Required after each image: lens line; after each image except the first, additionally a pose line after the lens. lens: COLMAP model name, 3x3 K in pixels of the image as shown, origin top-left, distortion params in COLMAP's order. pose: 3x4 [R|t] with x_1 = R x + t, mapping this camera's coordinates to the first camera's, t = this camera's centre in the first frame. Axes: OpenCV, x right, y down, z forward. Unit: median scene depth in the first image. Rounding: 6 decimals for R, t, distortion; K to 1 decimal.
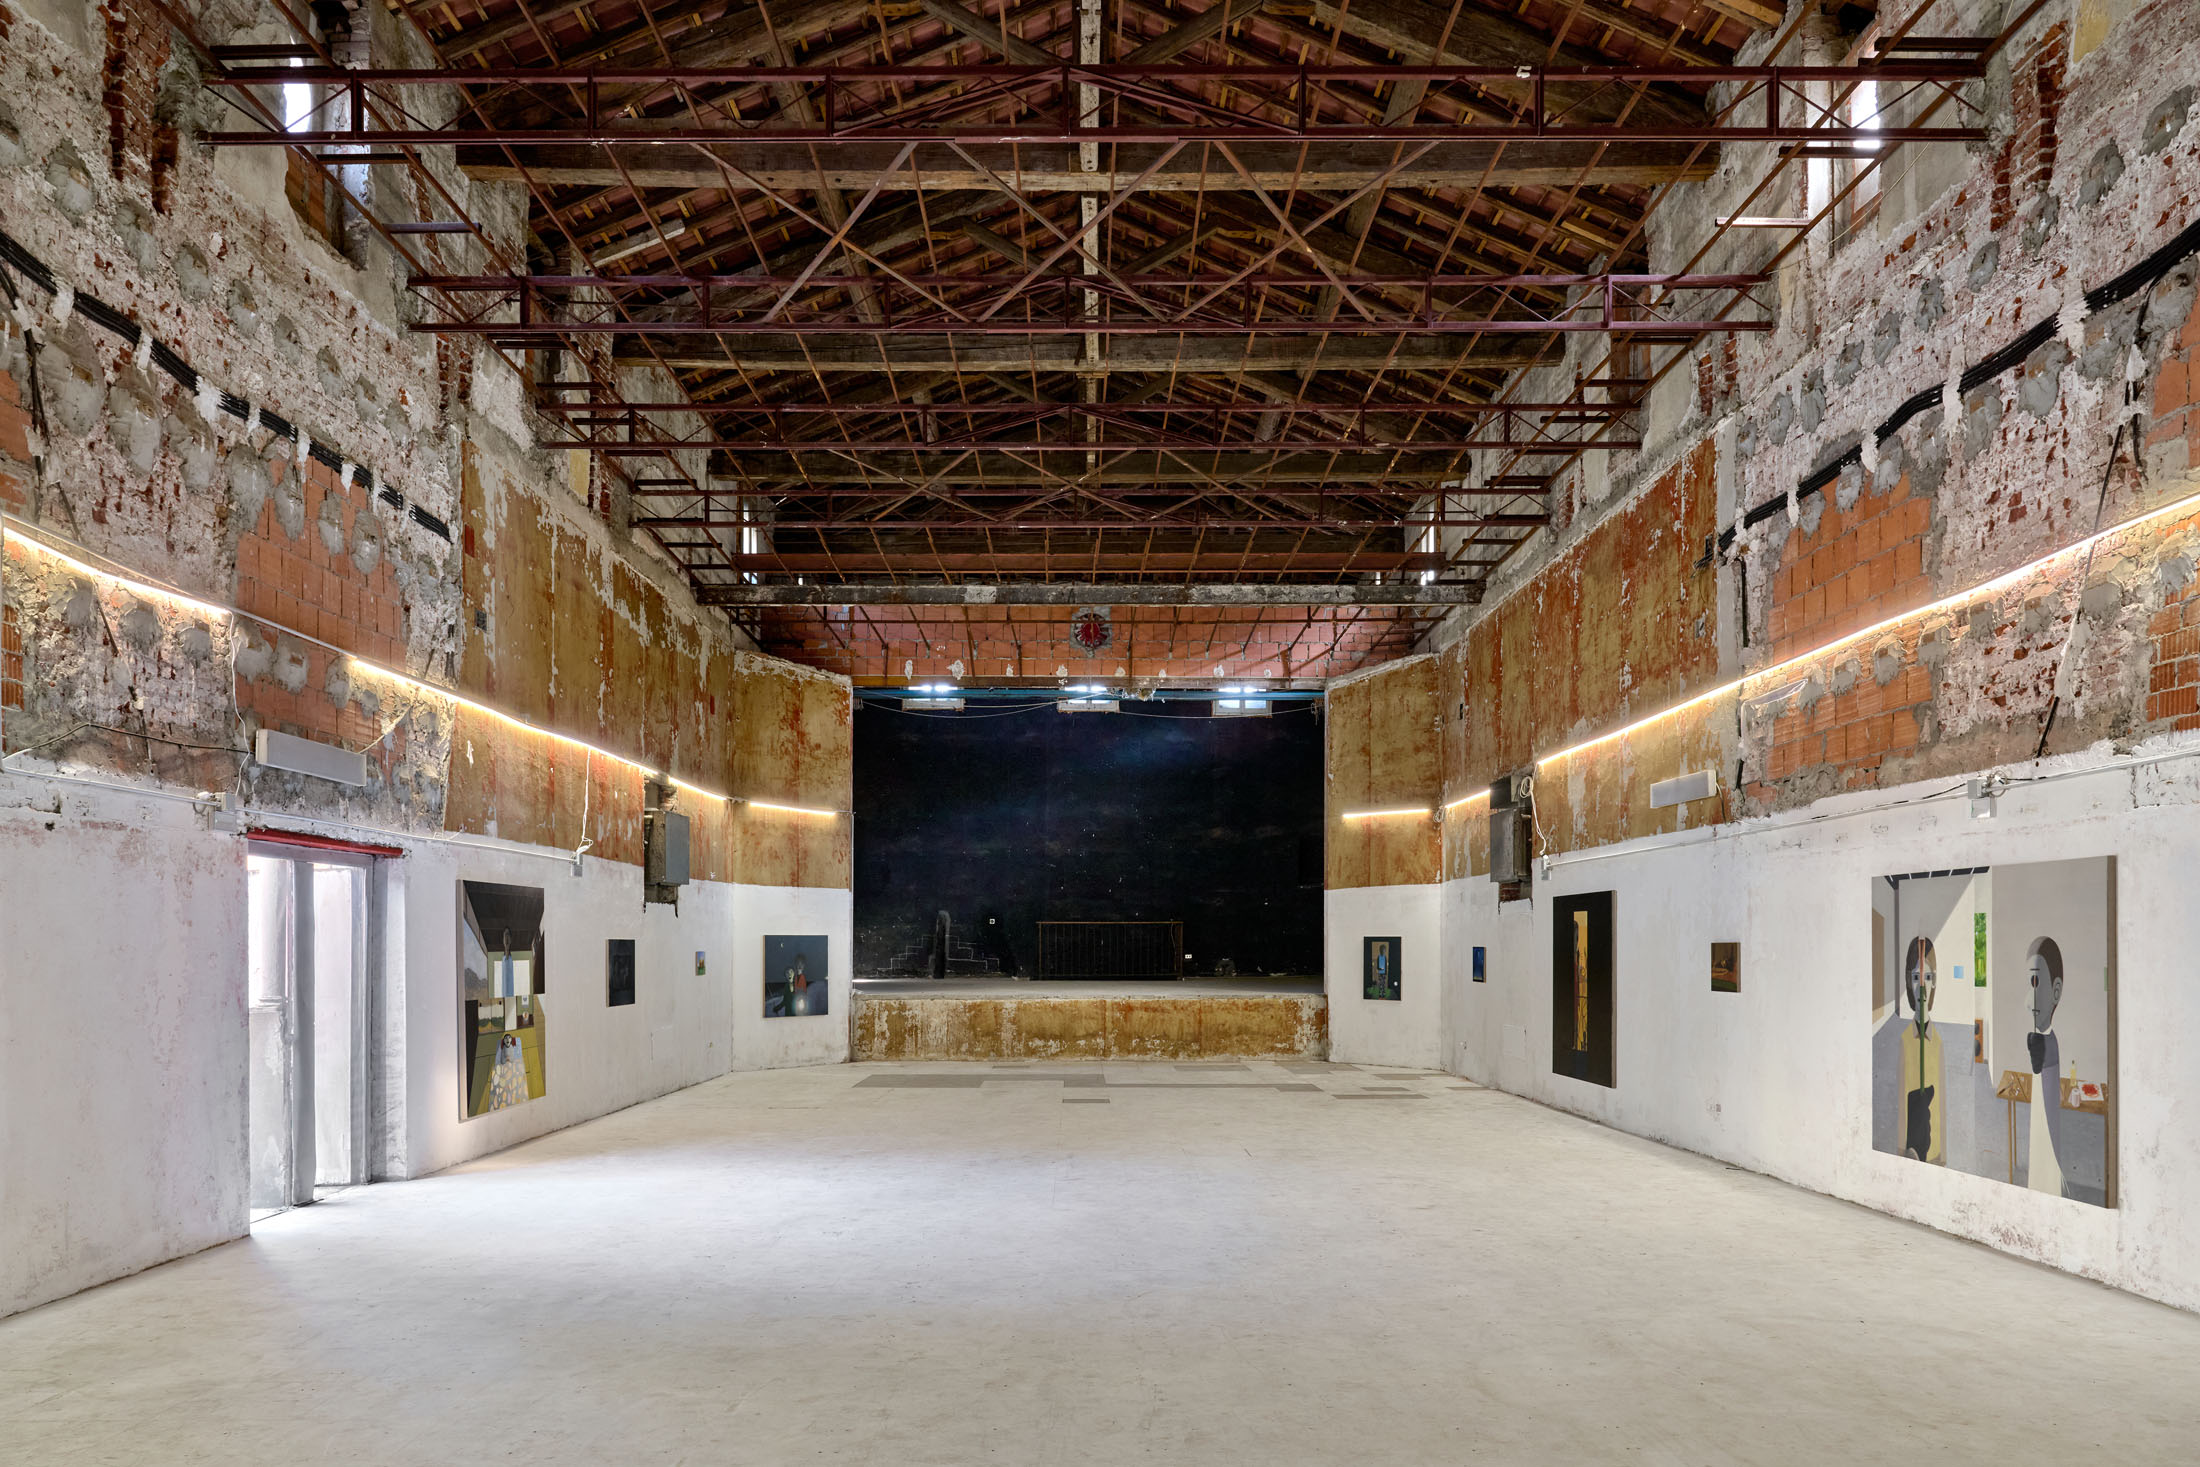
lens RADIAL K [[1616.3, 0, 1099.0], [0, 1616.3, 933.3], [0, 0, 1]] dist [-0.001390, -0.007275]
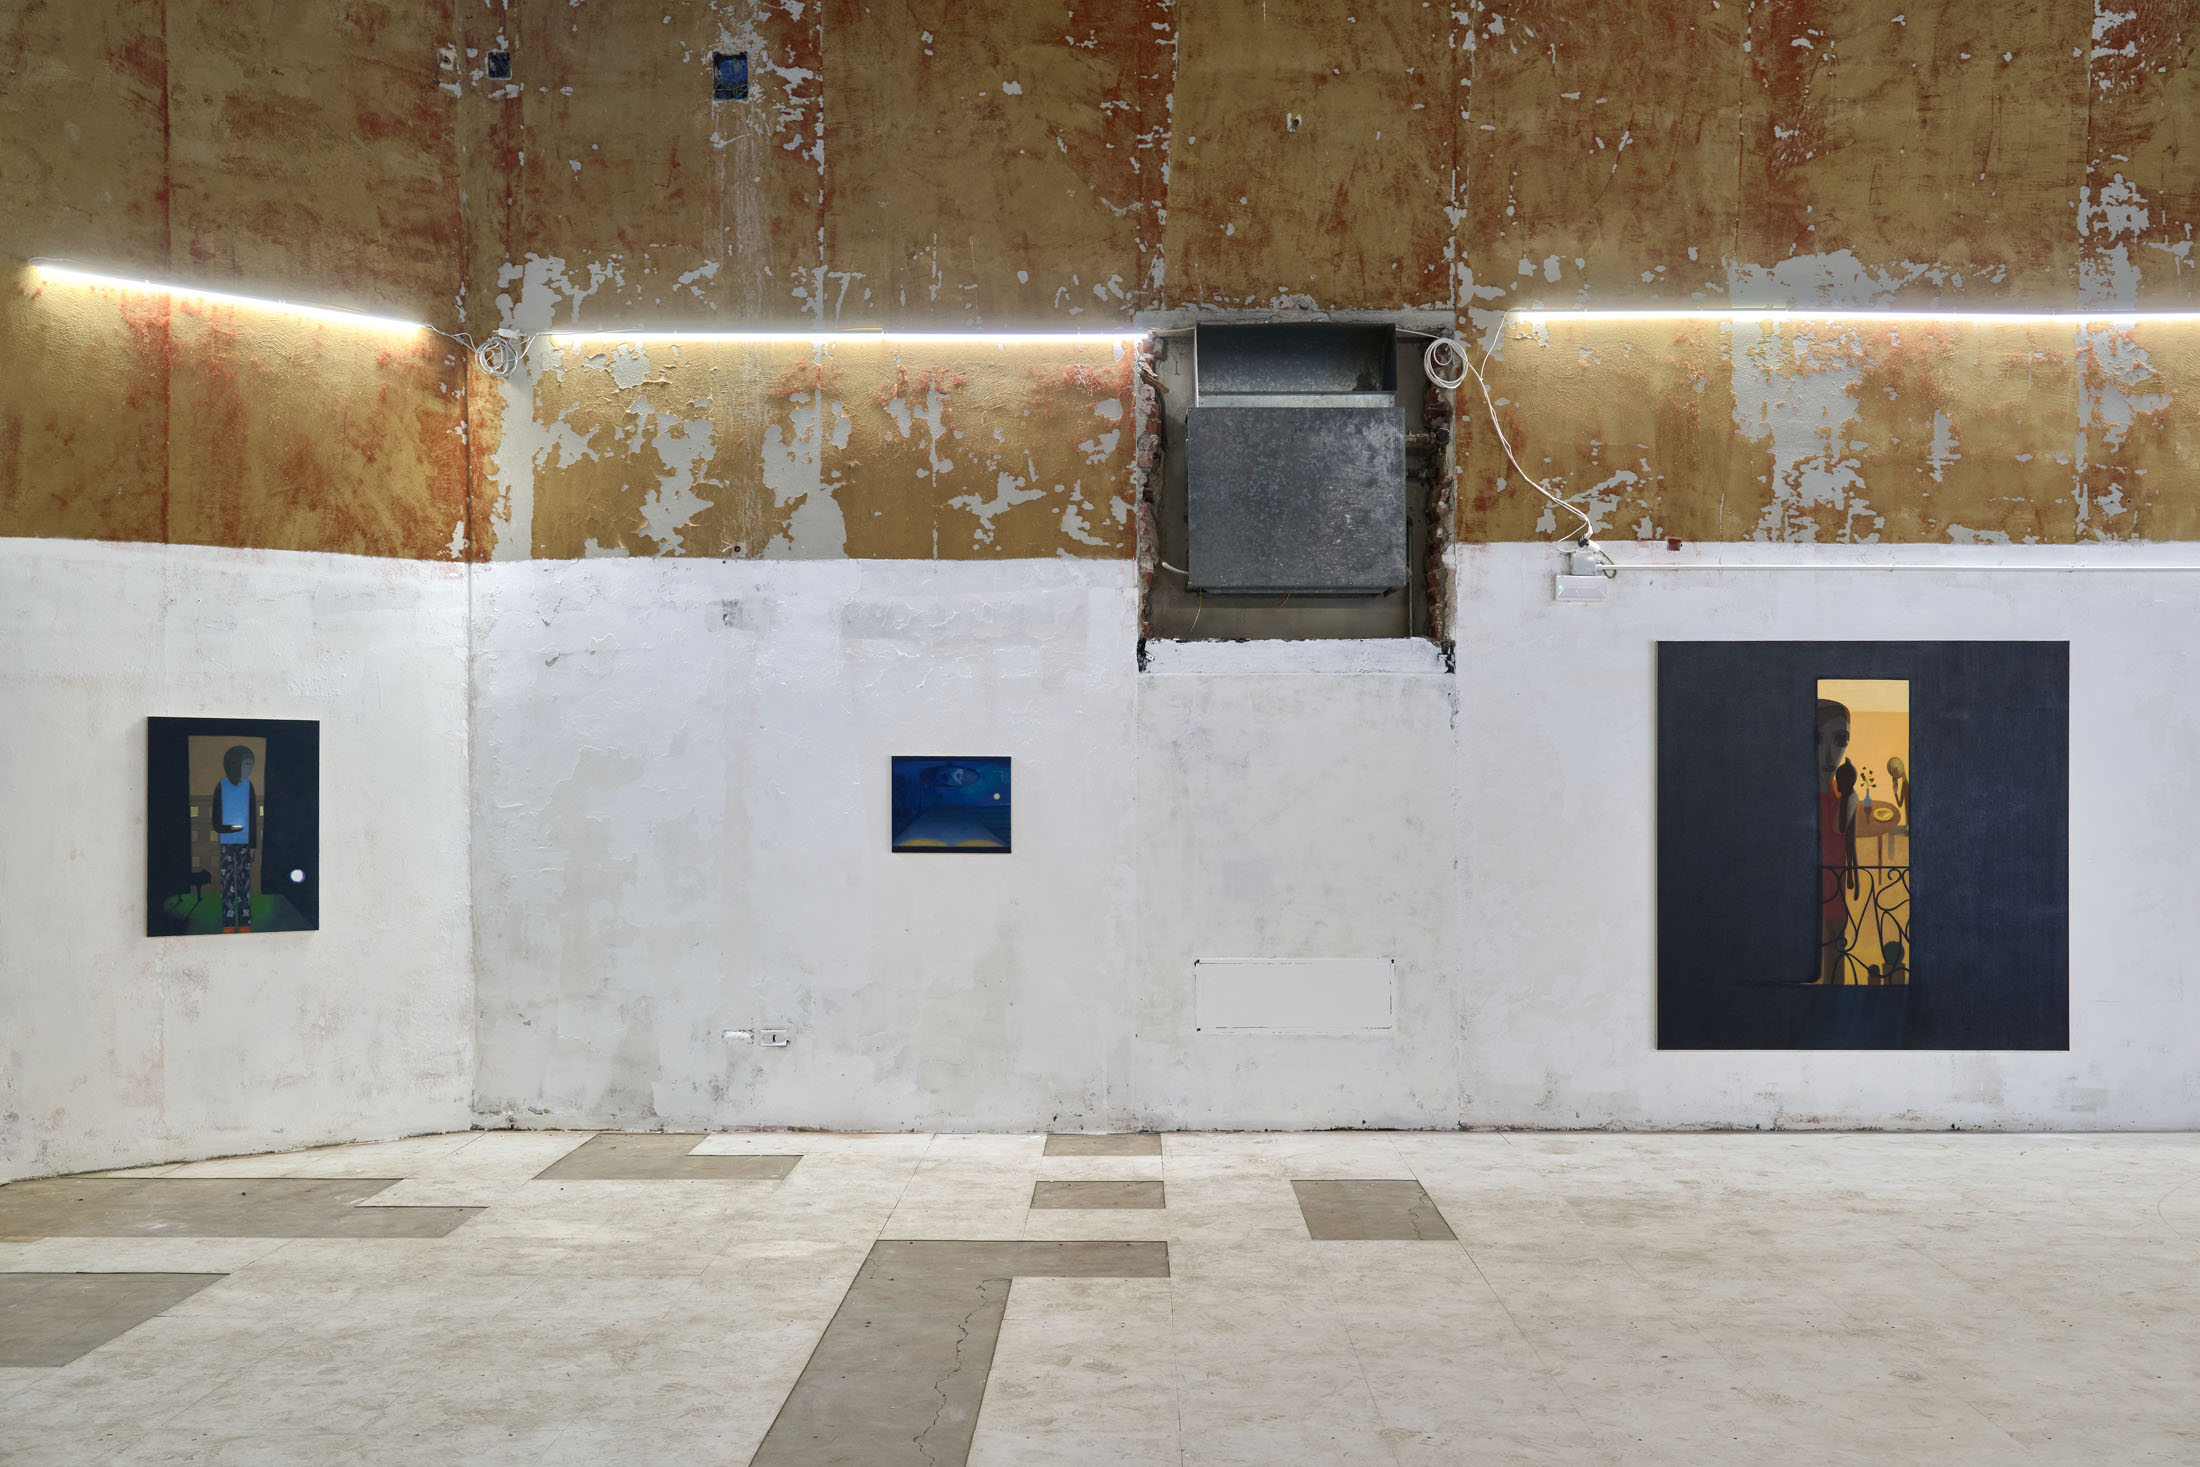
lens RADIAL K [[1967.5, 0, 1101.4], [0, 1967.5, 772.5], [0, 0, 1]] dist [-0.004857, -0.003547]
pose [[0.019287, -0.008456, 0.999778, -0.182517], [-0.010770, 0.999904, 0.008665, 0.007313], [-0.999756, -0.010934, 0.019194, 0.845676]]
